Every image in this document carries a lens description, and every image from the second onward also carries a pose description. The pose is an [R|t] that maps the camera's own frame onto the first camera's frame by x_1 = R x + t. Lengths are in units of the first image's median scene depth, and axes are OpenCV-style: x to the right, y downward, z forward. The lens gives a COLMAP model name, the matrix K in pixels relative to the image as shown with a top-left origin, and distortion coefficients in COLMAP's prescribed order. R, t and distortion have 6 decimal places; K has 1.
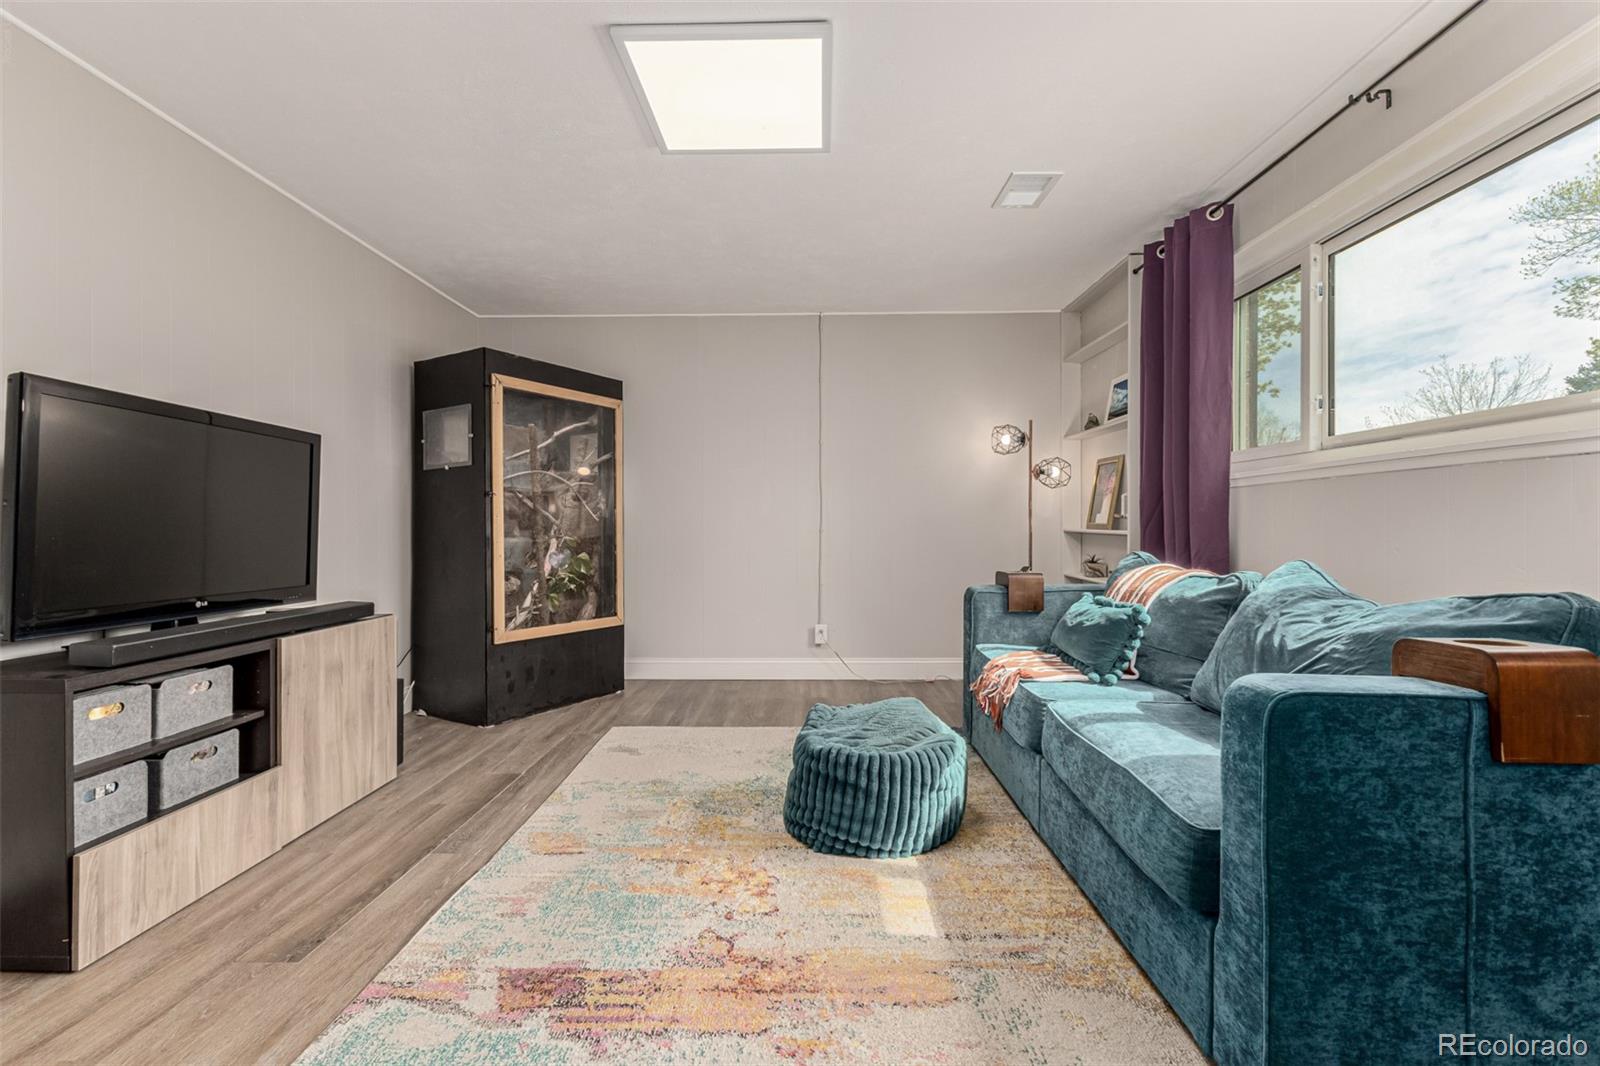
lens RADIAL K [[690.3, 0, 815.1], [0, 690.3, 531.6], [0, 0, 1]] dist [0.016525, 0.000206]
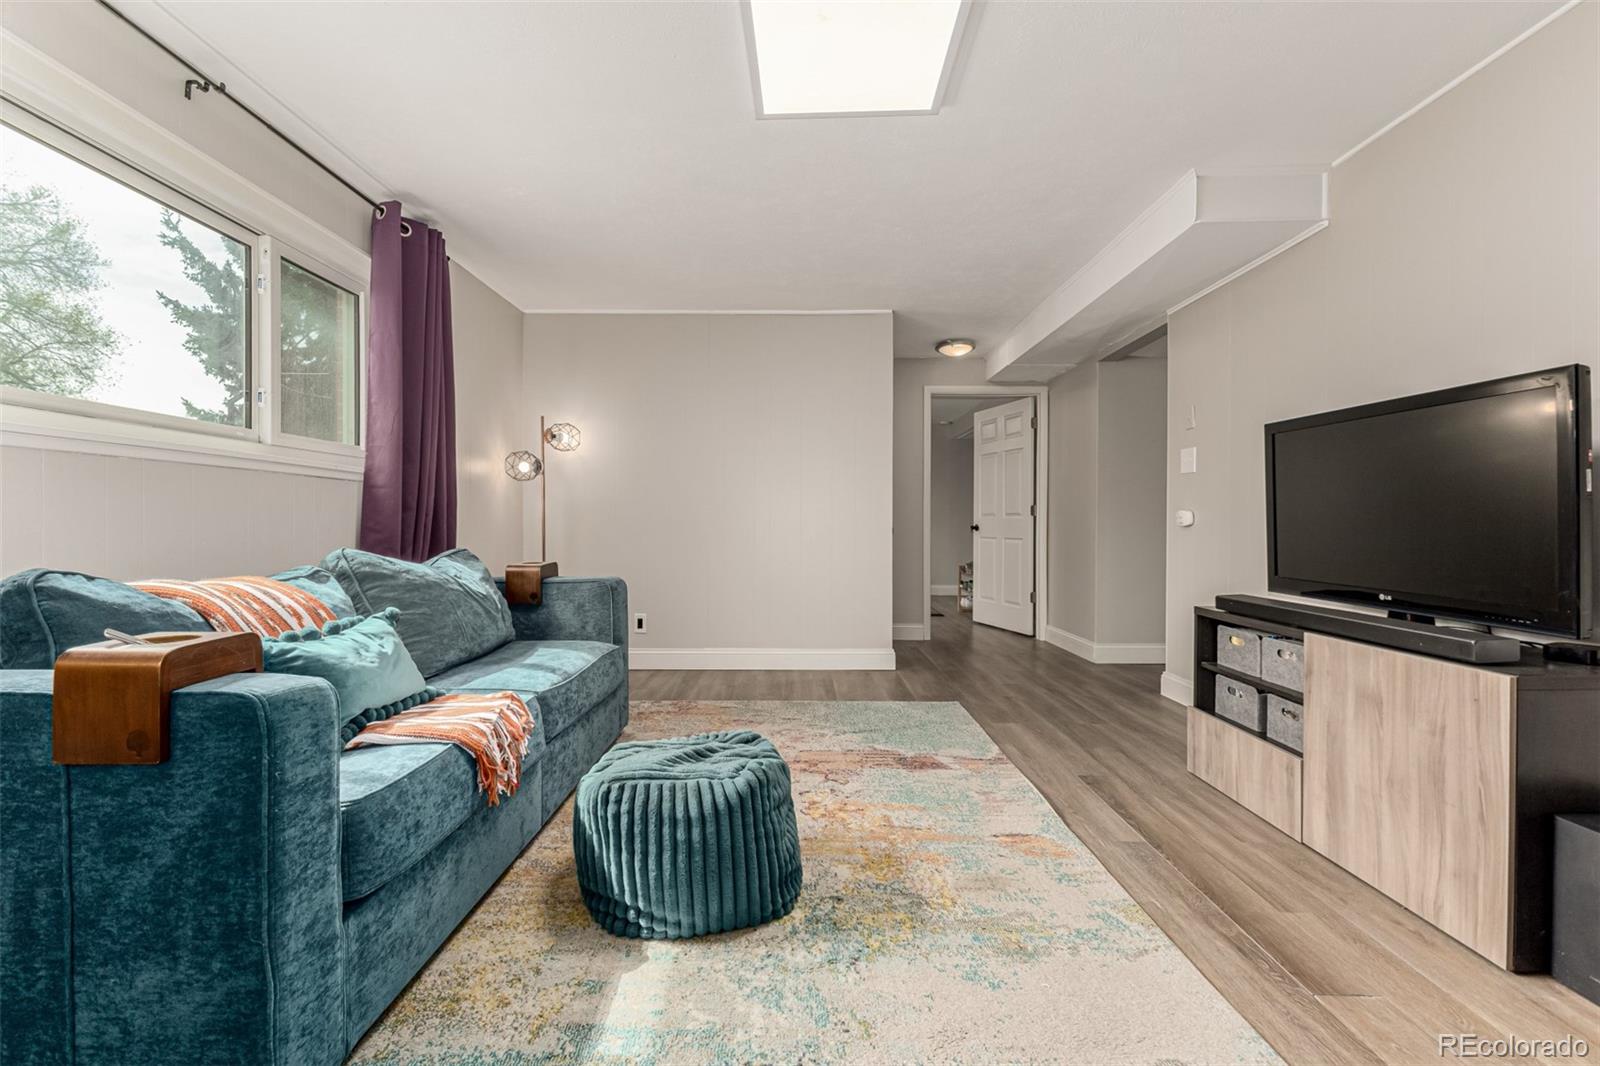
lens RADIAL K [[690.3, 0, 799.8], [0, 690.3, 528.7], [0, 0, 1]] dist [0.016525, 0.000206]
pose [[-0.999916, -0.000121, 0.012966, -0.060823], [0.000039, 0.999924, 0.012349, -0.006785], [-0.012966, 0.012349, -0.999840, 2.009817]]
